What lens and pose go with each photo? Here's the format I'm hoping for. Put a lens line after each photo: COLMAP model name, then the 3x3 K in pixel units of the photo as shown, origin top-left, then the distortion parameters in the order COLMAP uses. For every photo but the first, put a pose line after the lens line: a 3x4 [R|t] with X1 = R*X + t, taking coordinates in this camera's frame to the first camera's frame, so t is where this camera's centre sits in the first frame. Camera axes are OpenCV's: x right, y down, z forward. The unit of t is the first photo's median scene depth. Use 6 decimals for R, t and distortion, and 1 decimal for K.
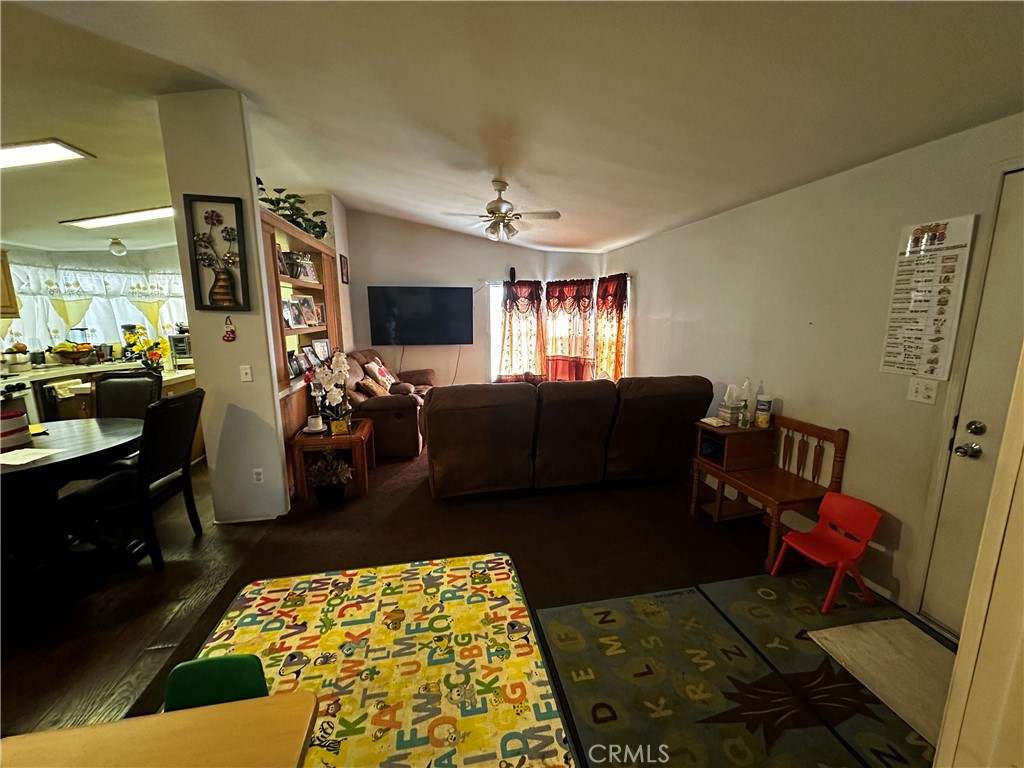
lens RADIAL K [[406.5, 0, 513.3], [0, 406.5, 382.1], [0, 0, 1]] dist [-0.002466, 0.000352]
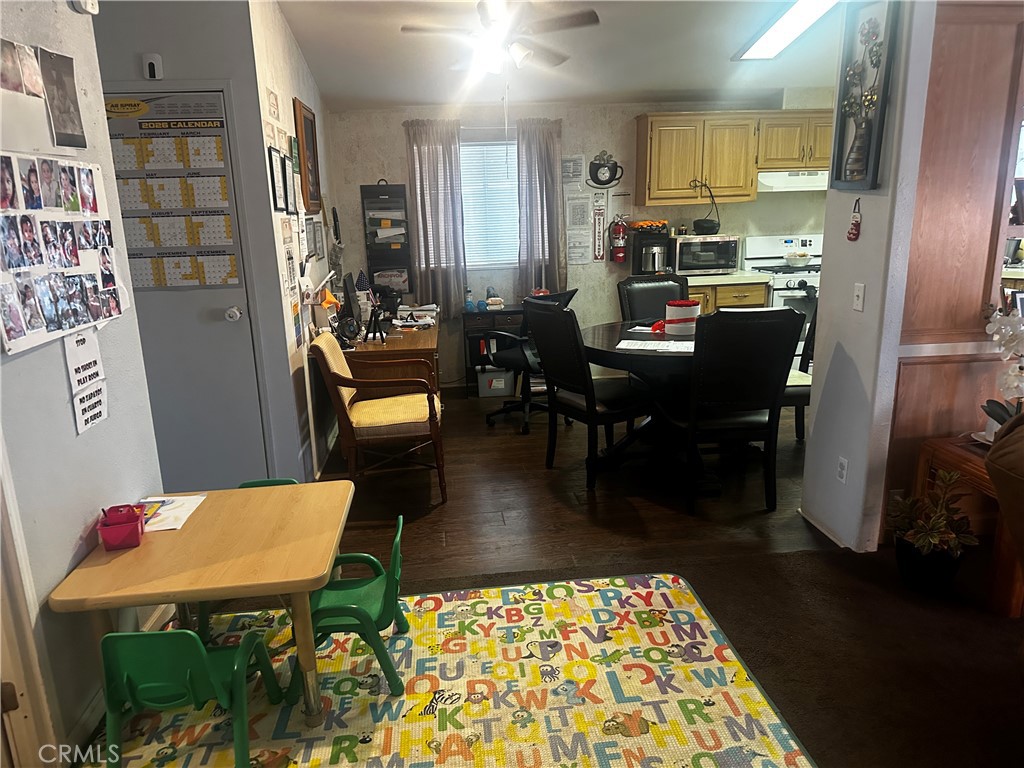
lens RADIAL K [[722.7, 0, 505.8], [0, 722.7, 385.8], [0, 0, 1]] dist [0.056042, -0.064817]
pose [[-0.085817, 0.250078, -0.964415, 0.367120], [-0.142499, 0.954953, 0.260304, -0.083723], [0.986068, 0.159766, -0.046315, 0.465657]]
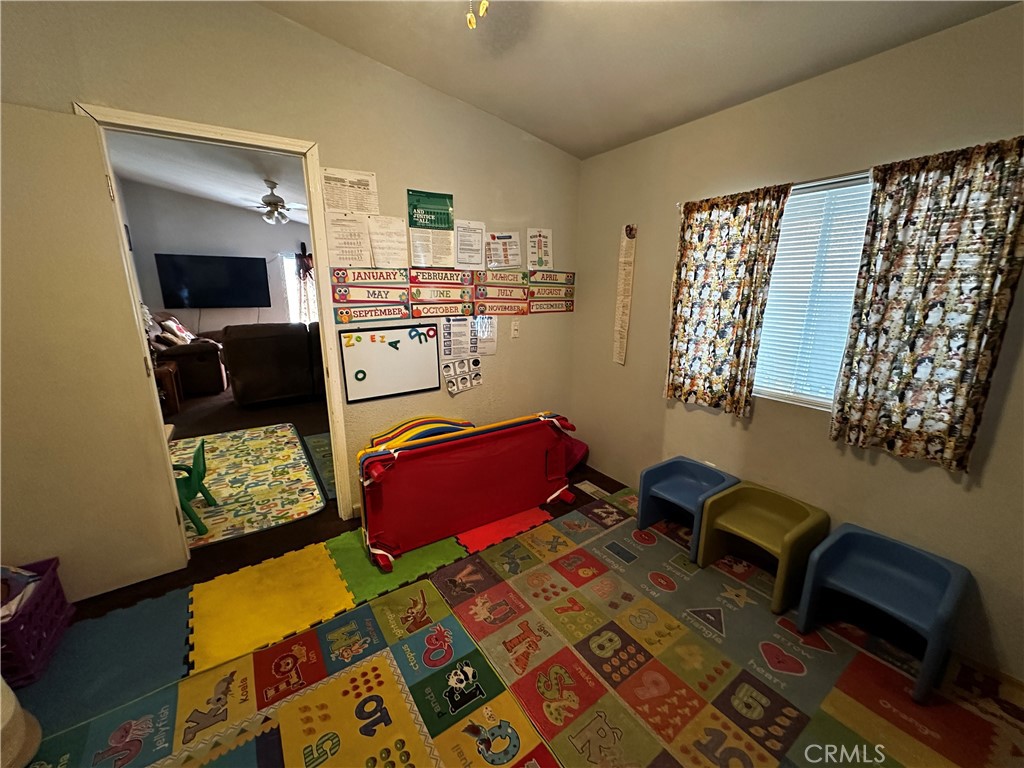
lens RADIAL K [[406.5, 0, 512.5], [0, 406.5, 381.8], [0, 0, 1]] dist [-0.002466, 0.000352]
pose [[0.924270, -0.077546, 0.373780, 0.158028], [0.056869, 0.996194, 0.066051, 0.146985], [-0.377480, -0.039792, 0.925162, -0.630295]]
